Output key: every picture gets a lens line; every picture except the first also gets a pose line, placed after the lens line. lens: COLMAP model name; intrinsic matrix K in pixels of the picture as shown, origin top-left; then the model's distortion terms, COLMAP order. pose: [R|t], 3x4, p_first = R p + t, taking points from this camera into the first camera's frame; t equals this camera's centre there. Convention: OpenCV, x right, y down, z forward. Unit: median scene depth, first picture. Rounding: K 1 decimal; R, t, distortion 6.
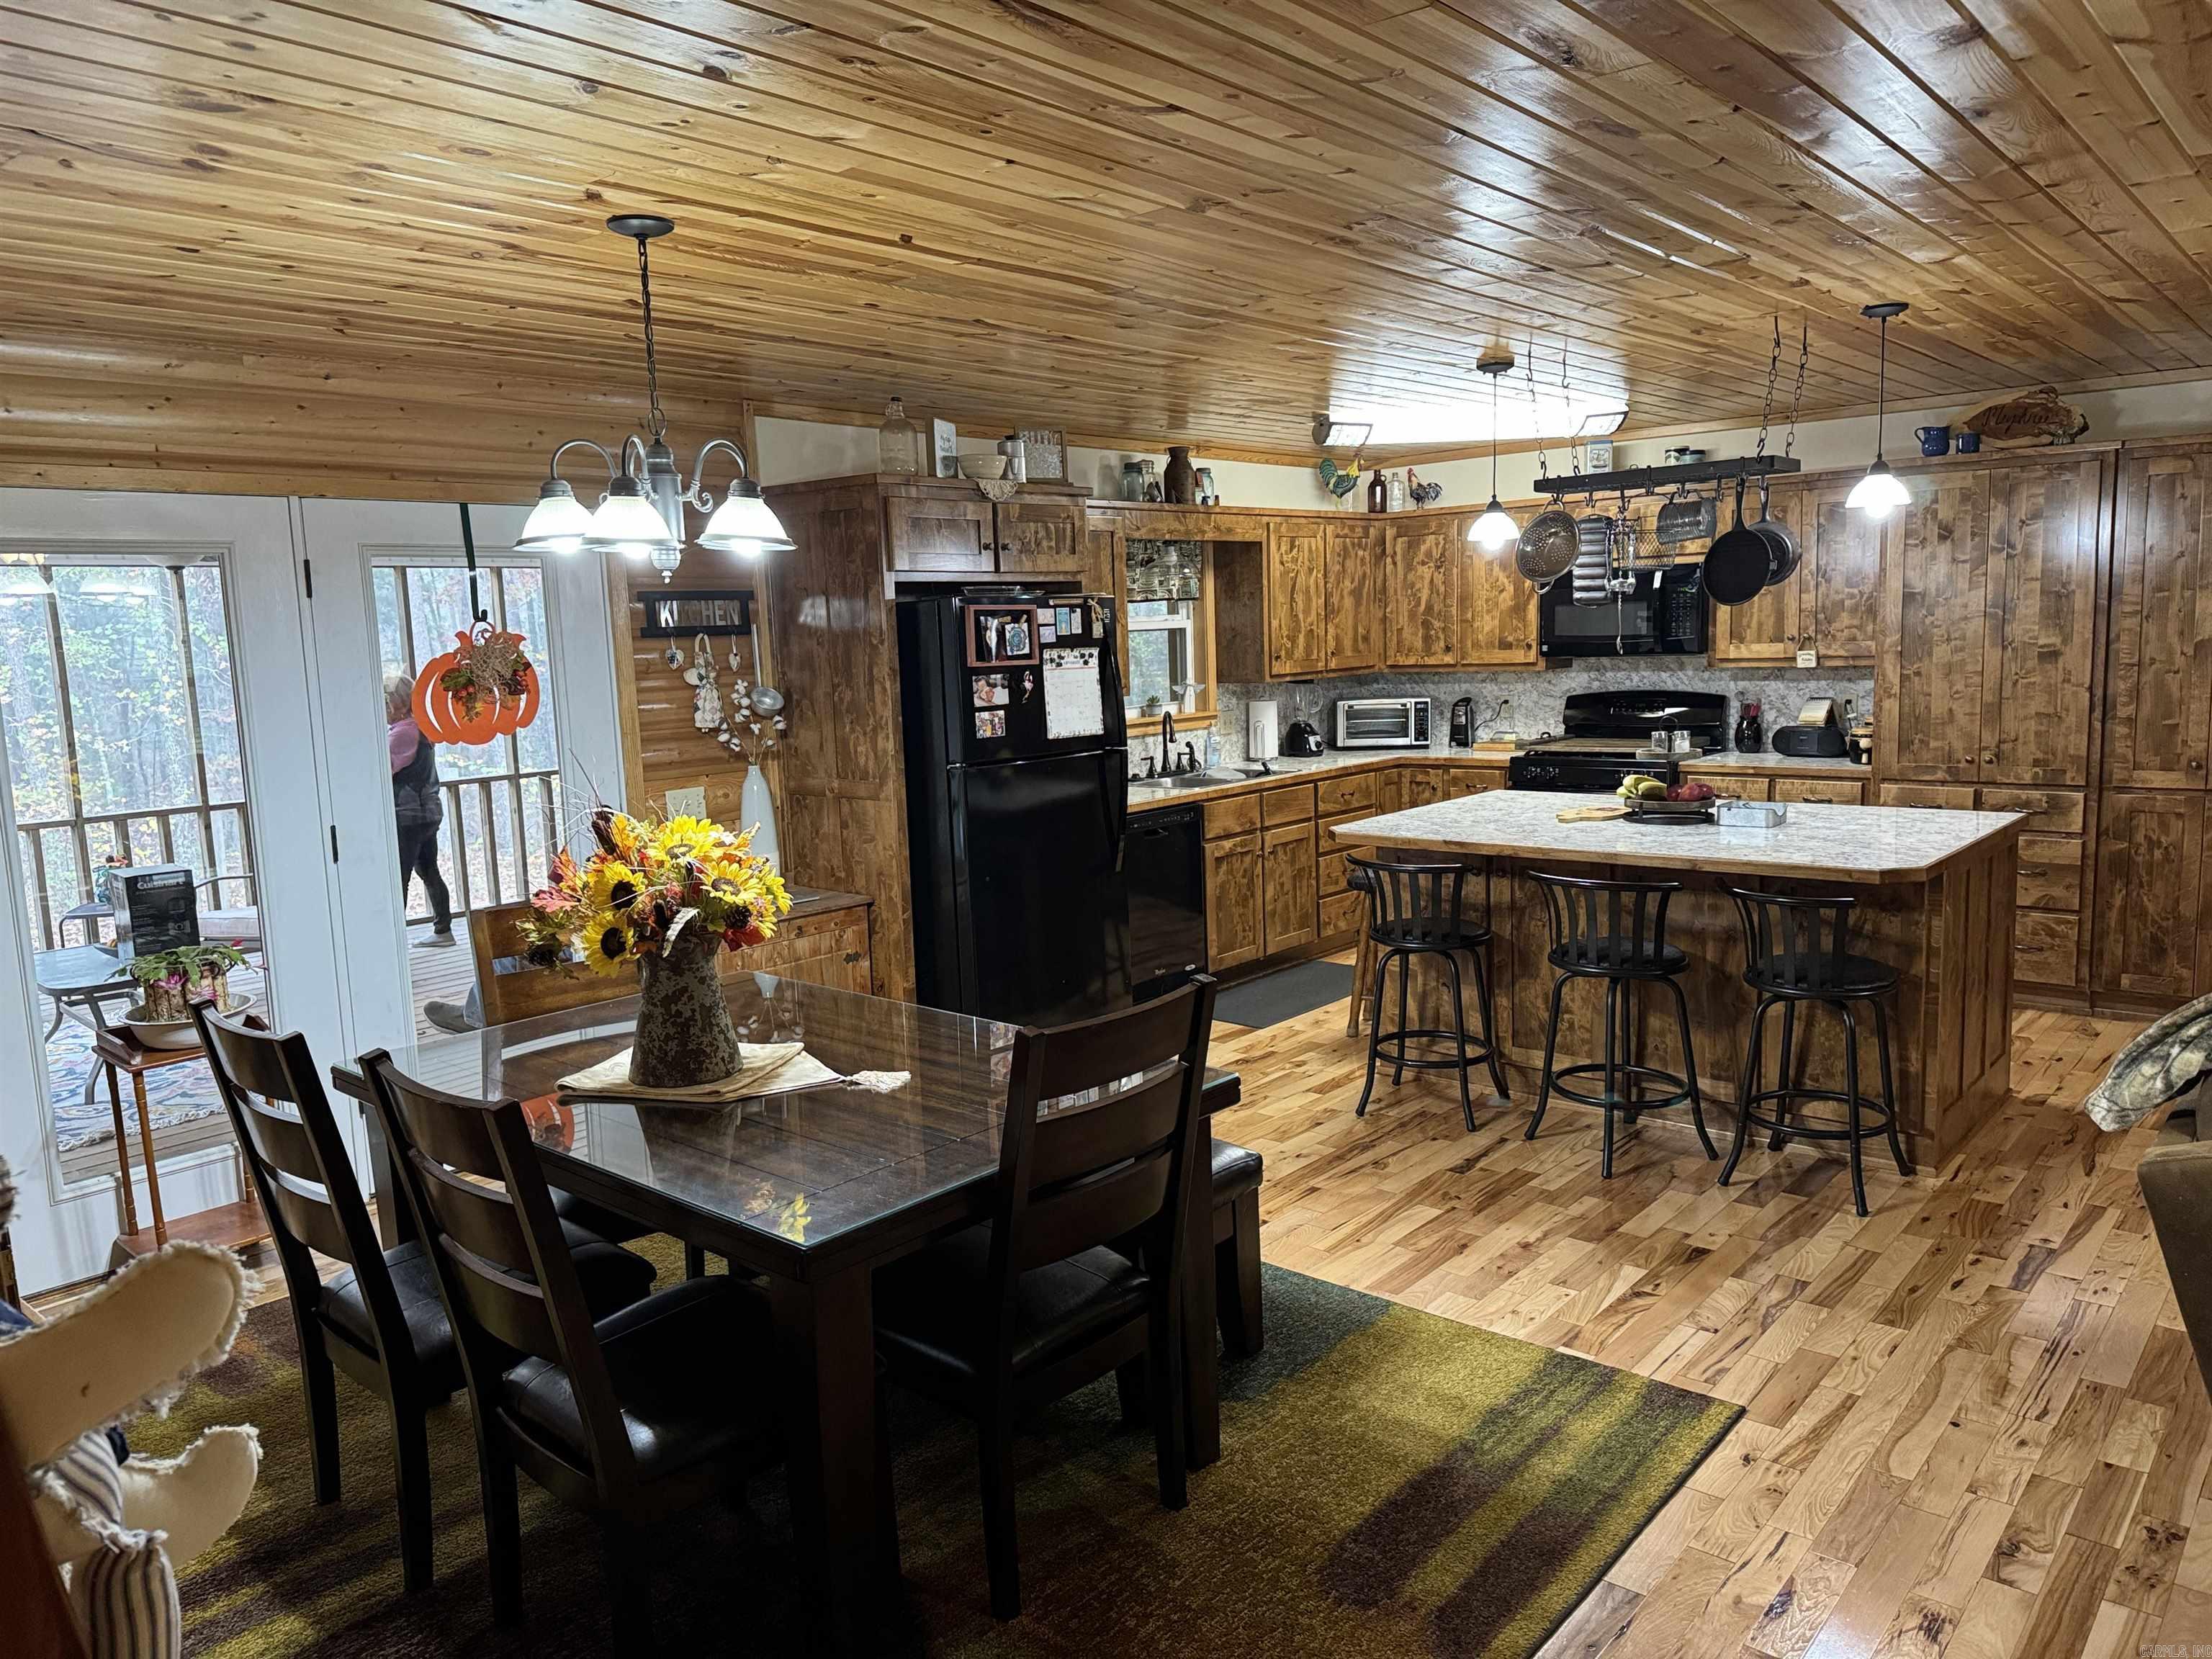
lens RADIAL K [[1562.1, 0, 1117.9], [0, 1562.1, 832.3], [0, 0, 1]] dist [0.176007, -0.342770]
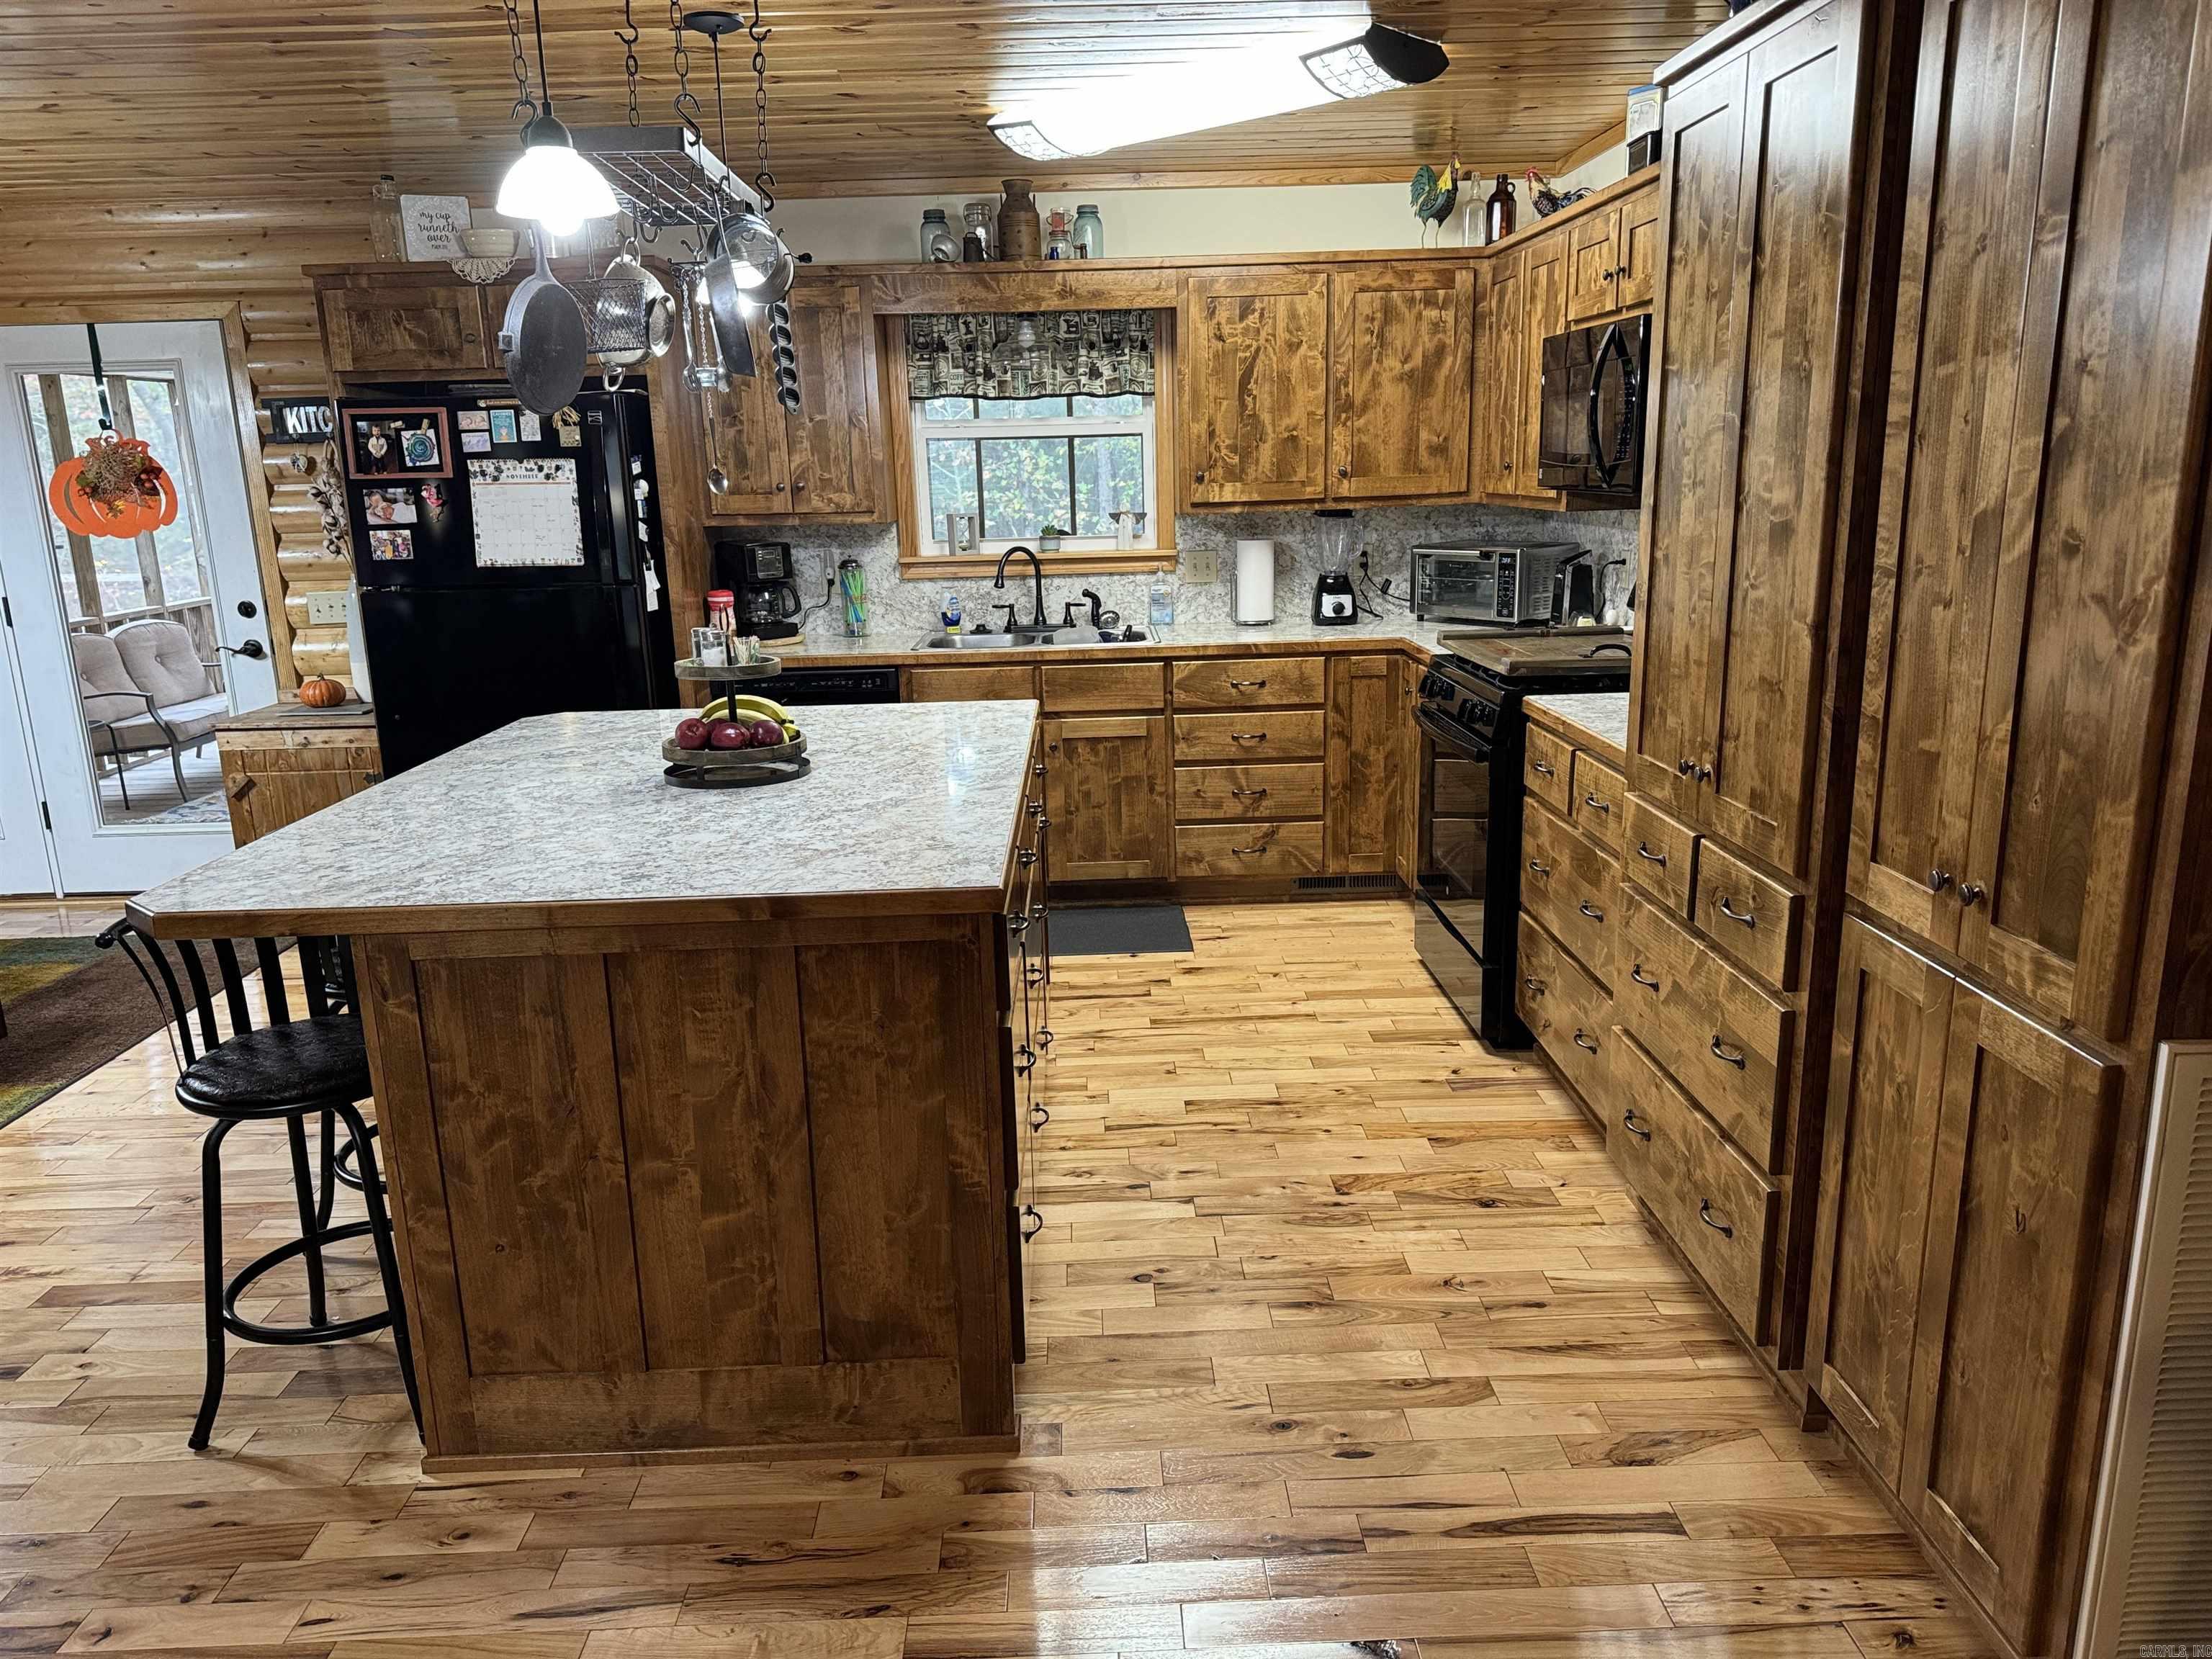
lens RADIAL K [[1571.7, 0, 1114.7], [0, 1571.7, 842.7], [0, 0, 1]] dist [0.066405, -0.080001]
pose [[0.654987, 0.194372, -0.730213, 0.785737], [-0.094969, 0.979863, 0.175639, -0.089919], [0.749648, -0.045694, 0.660257, 0.625399]]
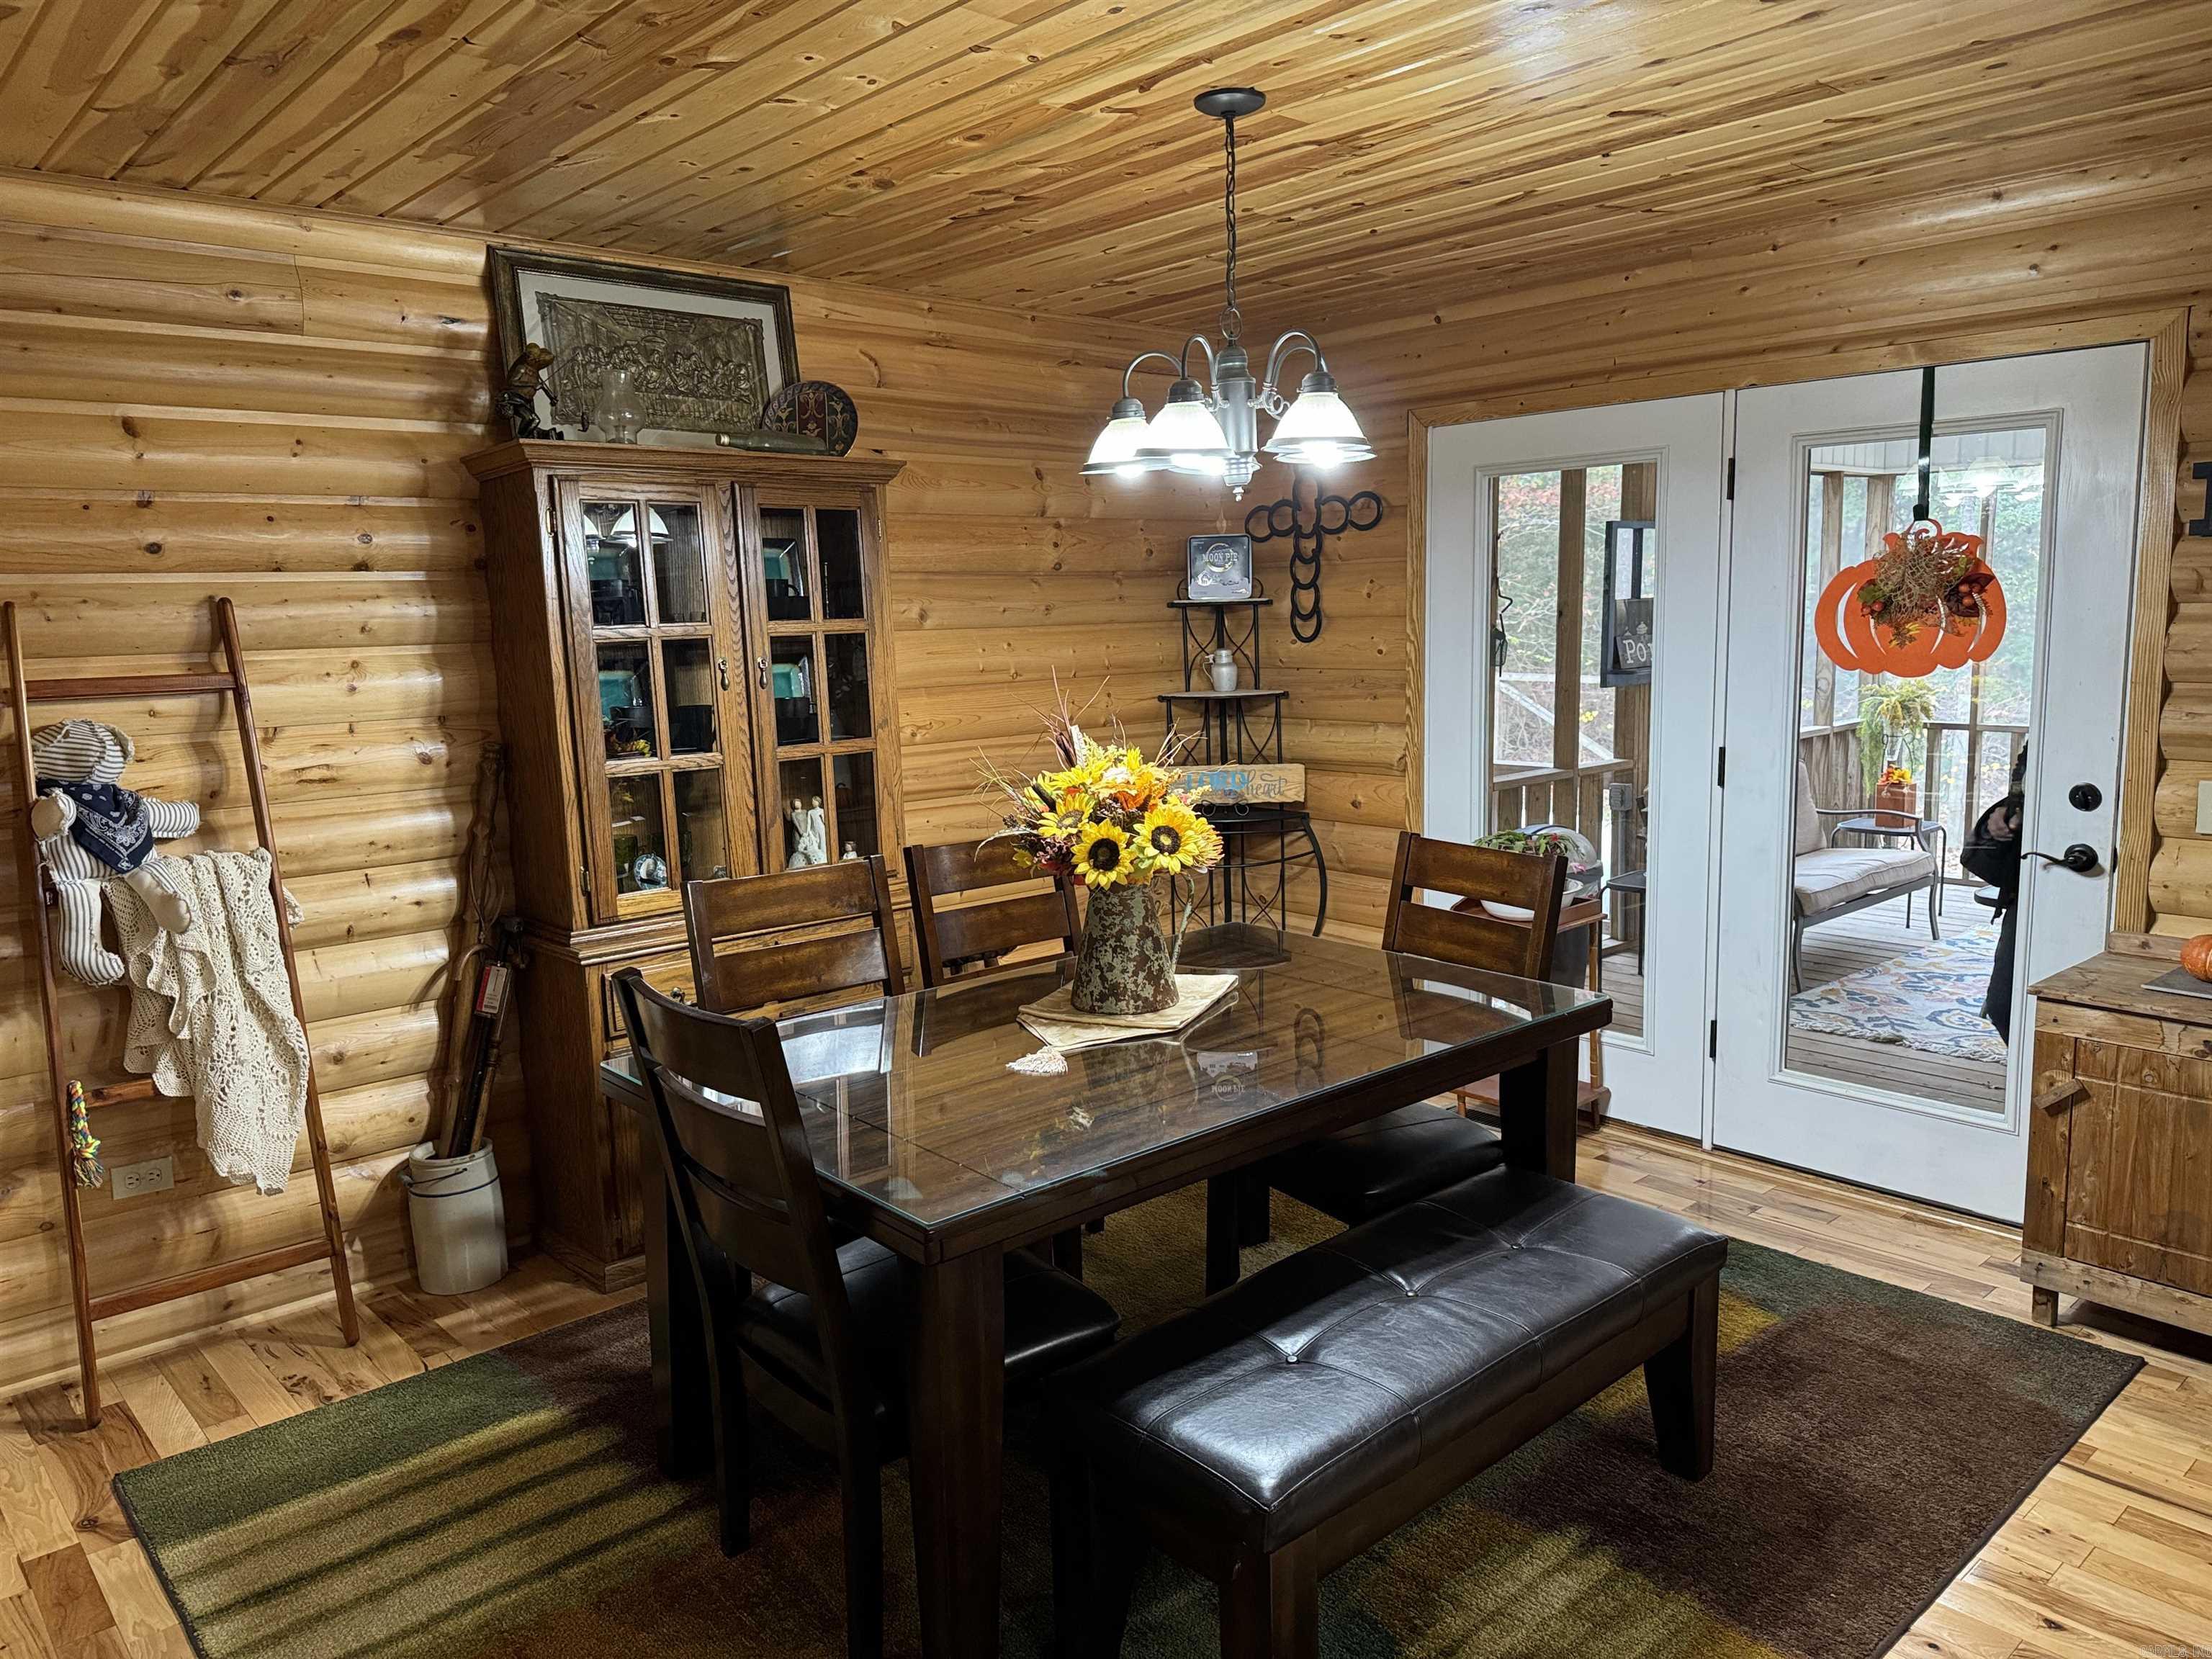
lens RADIAL K [[1568.7, 0, 1116.7], [0, 1568.7, 829.6], [0, 0, 1]] dist [0.117258, -0.158192]
pose [[-0.131340, 0.177799, -0.975263, 0.358049], [-0.102040, 0.976135, 0.191700, -0.076318], [0.986072, 0.124693, -0.110063, 0.580151]]
